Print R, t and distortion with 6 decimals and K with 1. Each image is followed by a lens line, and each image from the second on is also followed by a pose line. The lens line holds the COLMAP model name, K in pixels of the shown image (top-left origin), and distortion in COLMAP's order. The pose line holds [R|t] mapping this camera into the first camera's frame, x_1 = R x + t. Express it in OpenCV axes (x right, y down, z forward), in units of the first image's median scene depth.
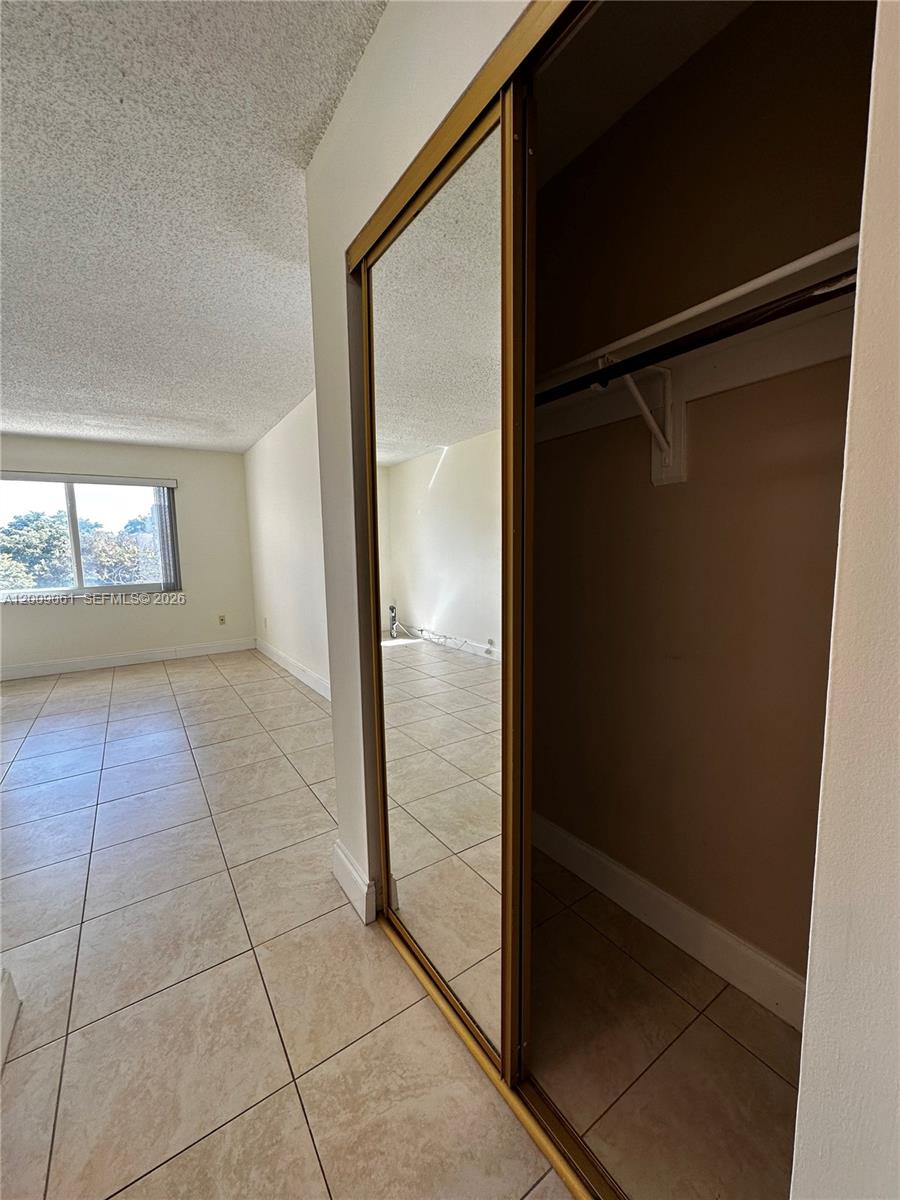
lens RADIAL K [[480.0, 0, 450.9], [0, 480.0, 602.8], [0, 0, 1]] dist [0.003253, -0.000219]
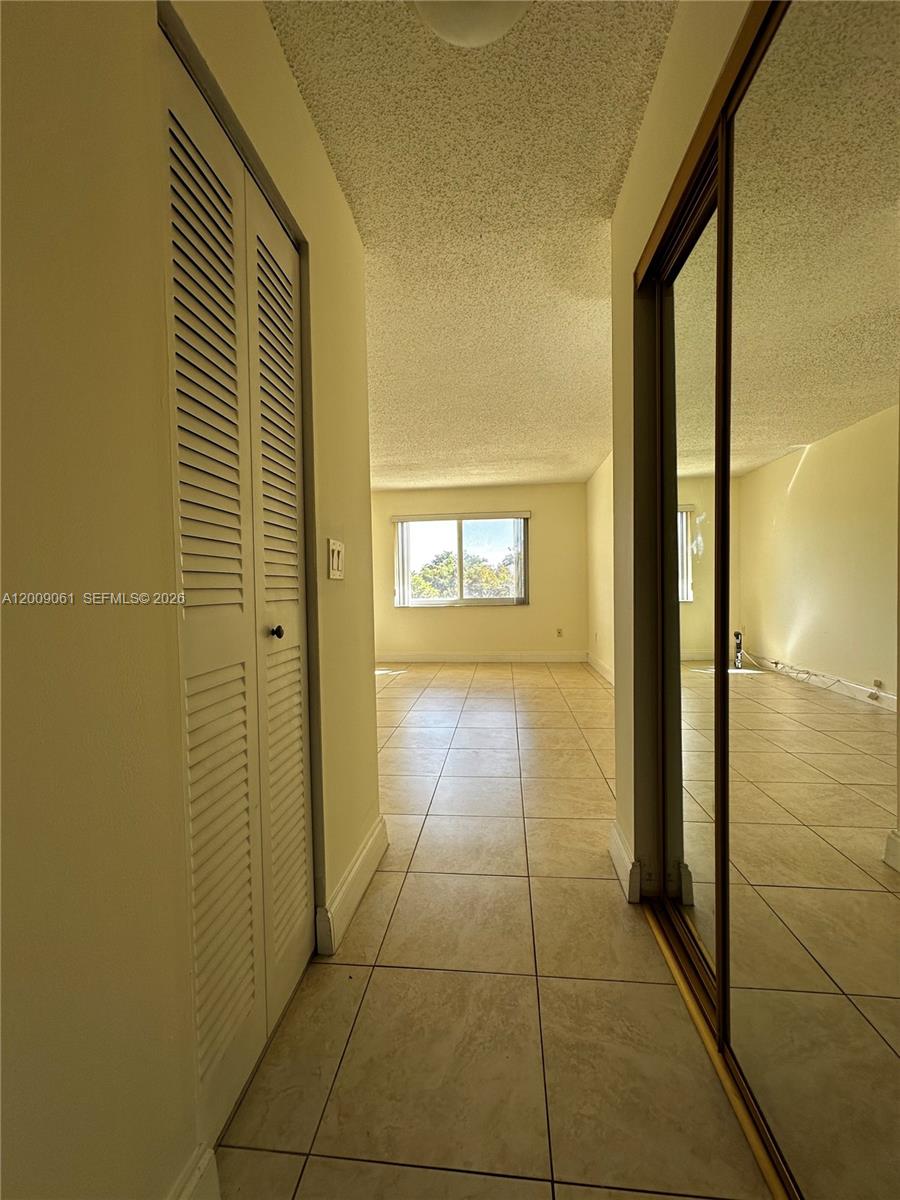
lens RADIAL K [[480.0, 0, 448.9], [0, 480.0, 599.9], [0, 0, 1]] dist [0.003253, -0.000219]
pose [[0.763148, 0.027461, -0.645640, 0.086048], [-0.072070, 0.996481, -0.042803, 0.051603], [0.642193, 0.079196, 0.762441, -0.035863]]
